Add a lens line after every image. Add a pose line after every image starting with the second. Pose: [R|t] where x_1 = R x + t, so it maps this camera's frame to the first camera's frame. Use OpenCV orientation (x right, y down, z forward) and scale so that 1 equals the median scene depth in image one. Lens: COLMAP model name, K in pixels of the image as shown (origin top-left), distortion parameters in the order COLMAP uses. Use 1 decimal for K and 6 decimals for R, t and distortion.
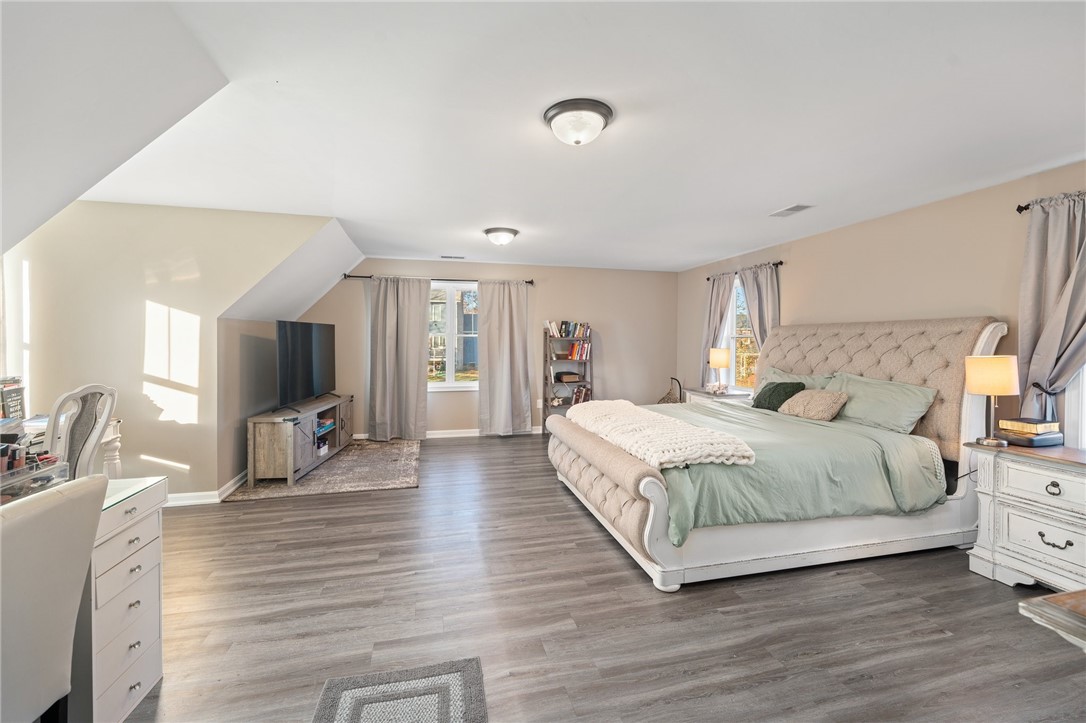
lens RADIAL K [[445.4, 0, 546.9], [0, 445.4, 343.6], [0, 0, 1]] dist [-0.000640, 0.000878]
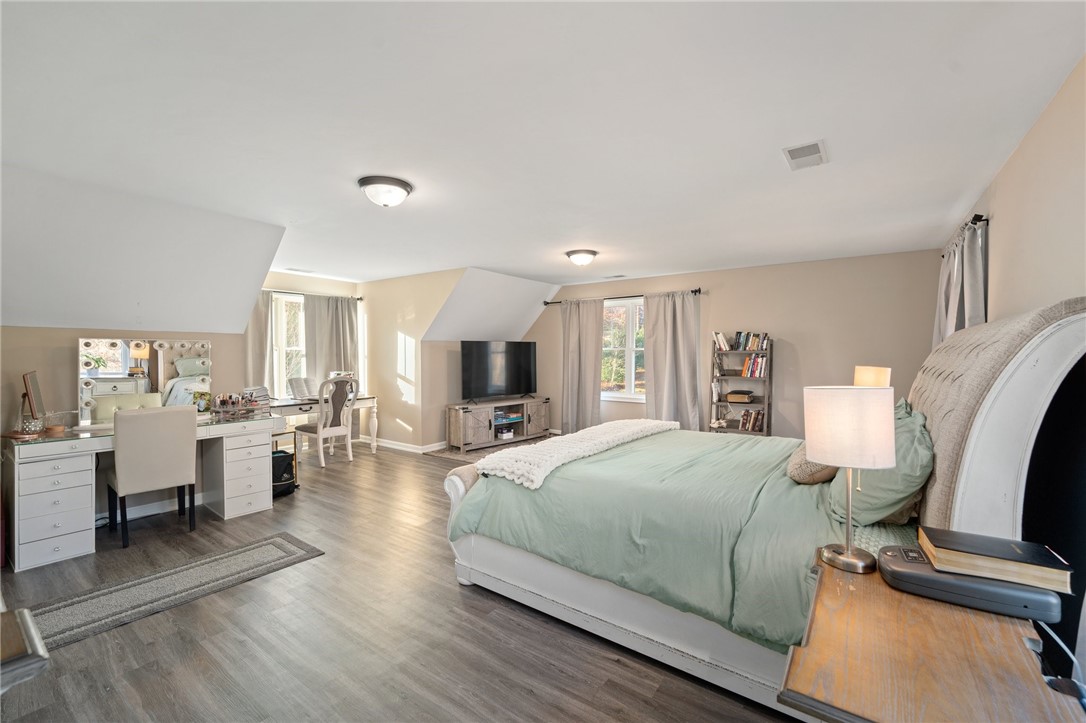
lens RADIAL K [[445.4, 0, 547.1], [0, 445.4, 357.9], [0, 0, 1]] dist [-0.000640, 0.000878]
pose [[0.651595, 0.006599, -0.758539, 0.715521], [-0.004894, 0.999978, 0.004496, -0.002706], [0.758552, 0.000783, 0.651613, 0.256011]]
